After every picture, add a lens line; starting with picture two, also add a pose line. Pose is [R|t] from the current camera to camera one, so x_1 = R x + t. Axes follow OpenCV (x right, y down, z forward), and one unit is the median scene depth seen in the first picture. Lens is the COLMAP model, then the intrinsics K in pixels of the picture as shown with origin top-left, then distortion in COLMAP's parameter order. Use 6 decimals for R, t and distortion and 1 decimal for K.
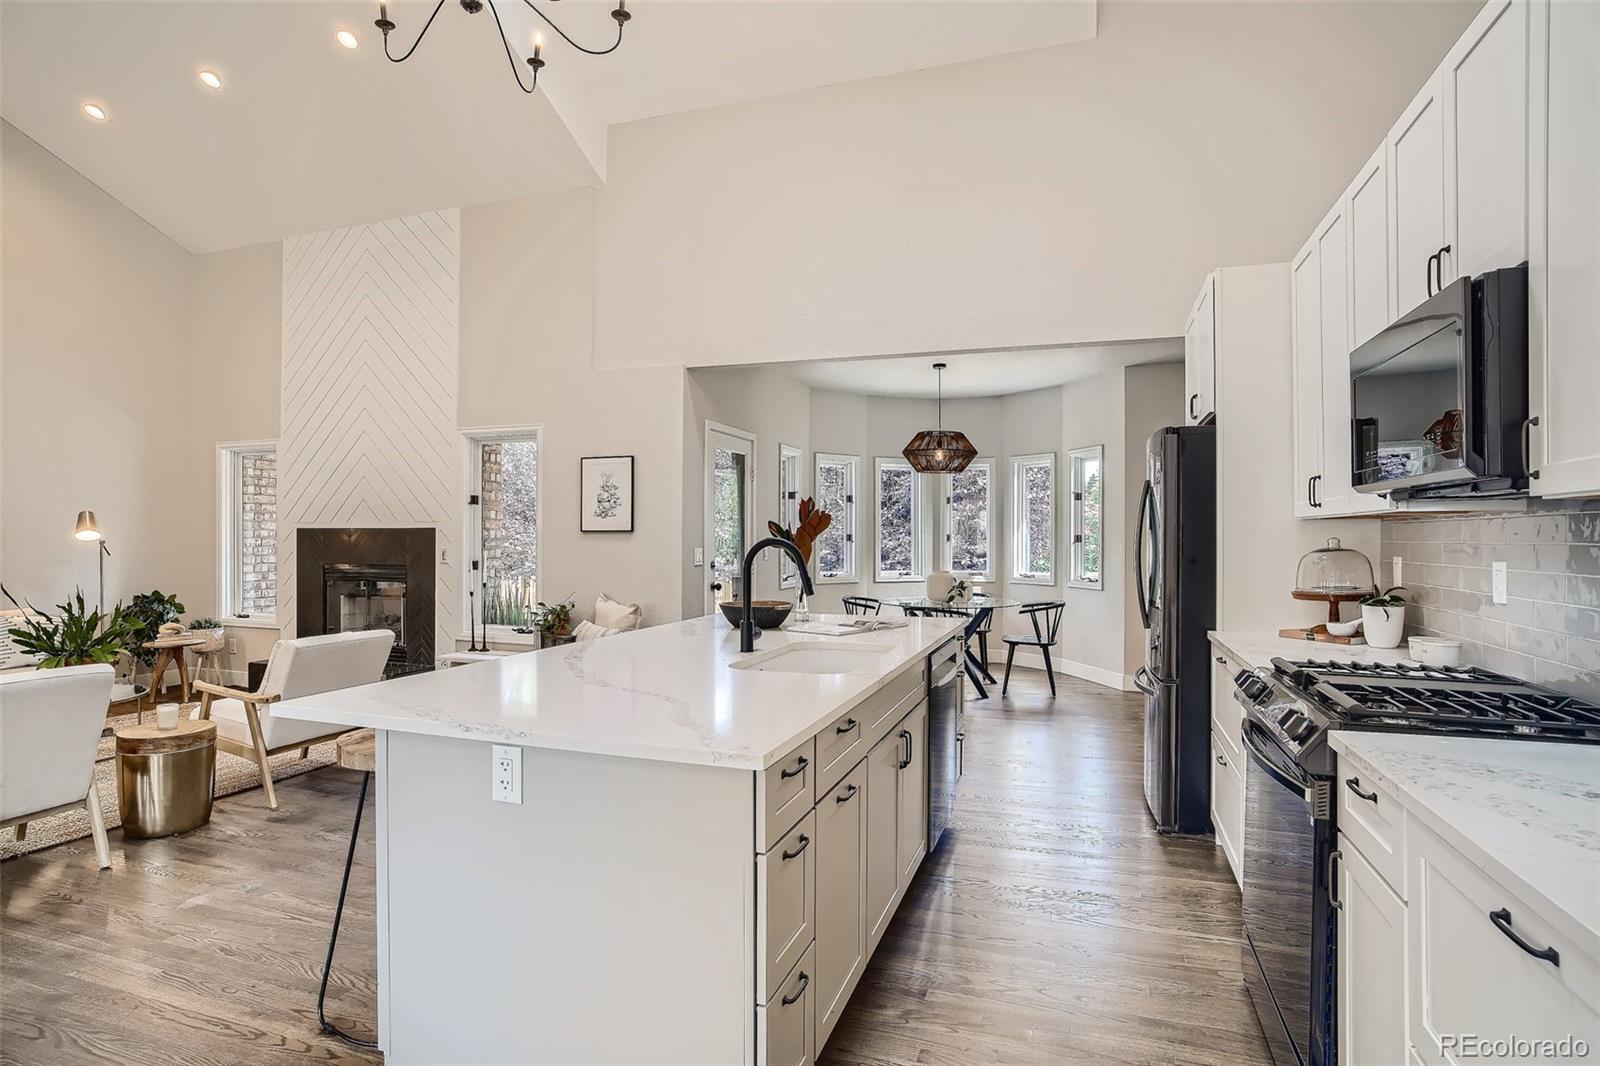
lens RADIAL K [[844.0, 0, 791.1], [0, 844.0, 535.9], [0, 0, 1]] dist [-0.028979, 0.019621]
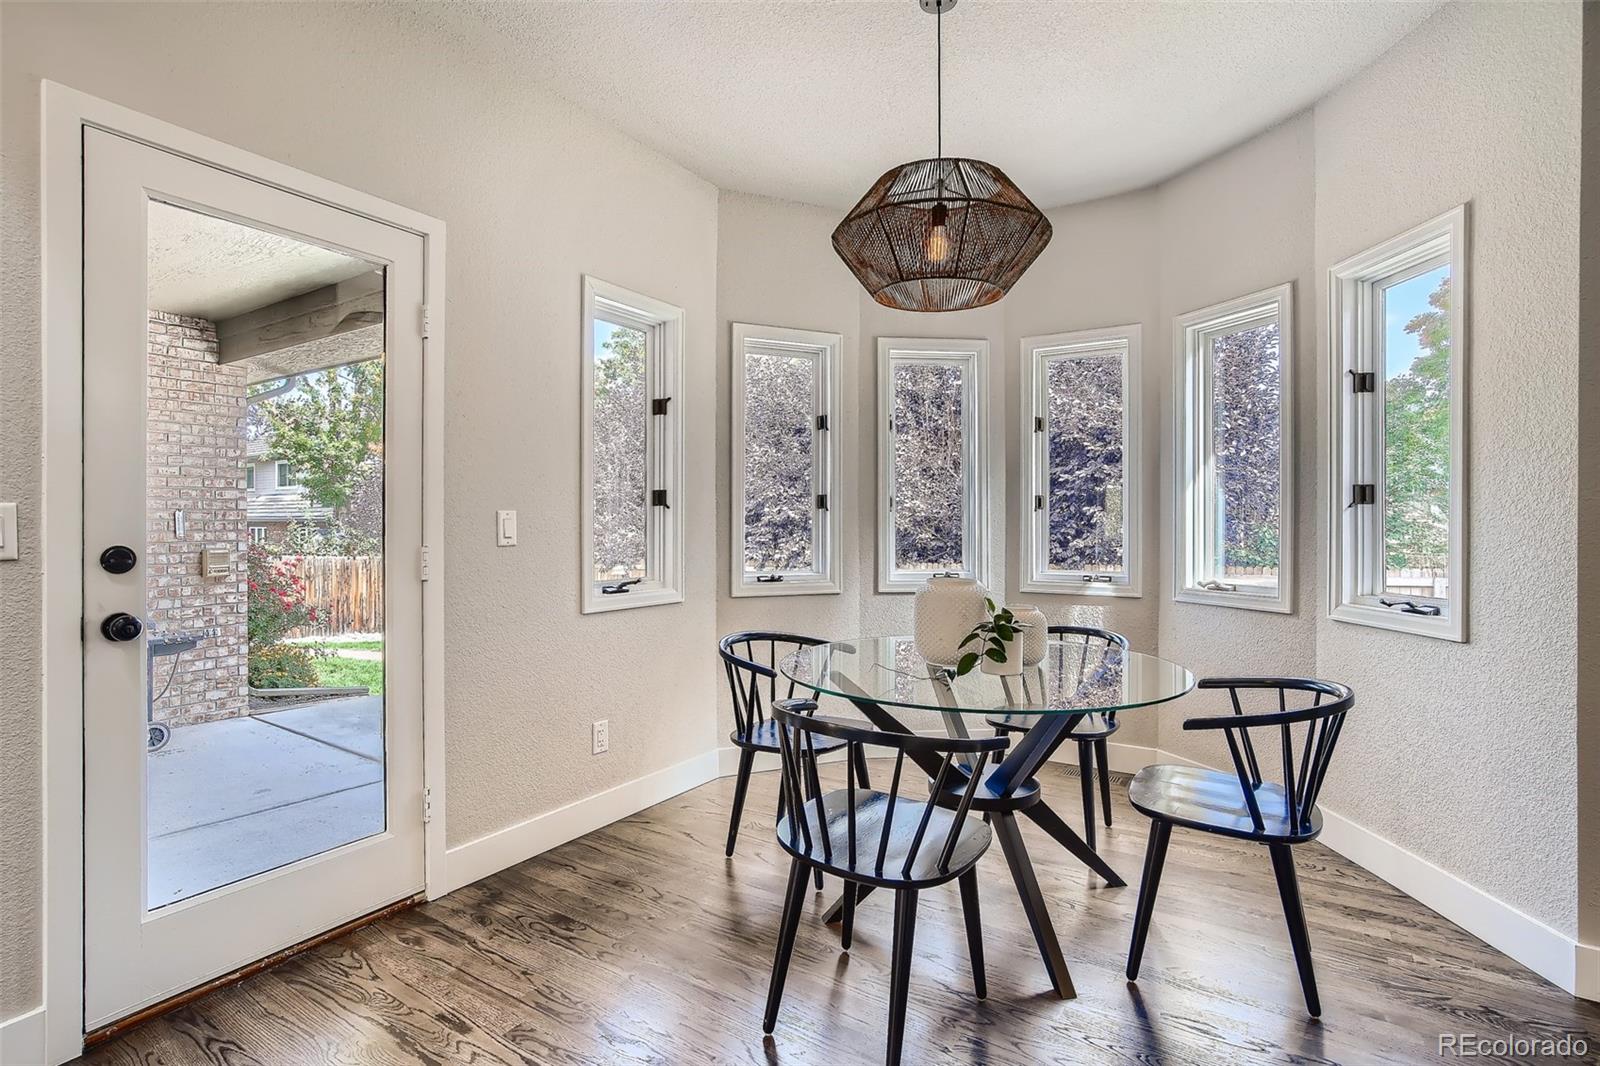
lens RADIAL K [[788.8, 0, 795.8], [0, 788.8, 527.3], [0, 0, 1]] dist [-0.017817, 0.000930]
pose [[0.974856, 0.000924, -0.222834, 0.191404], [-0.000234, 0.999995, 0.003120, 0.019150], [0.222836, -0.002989, 0.974851, 0.673951]]
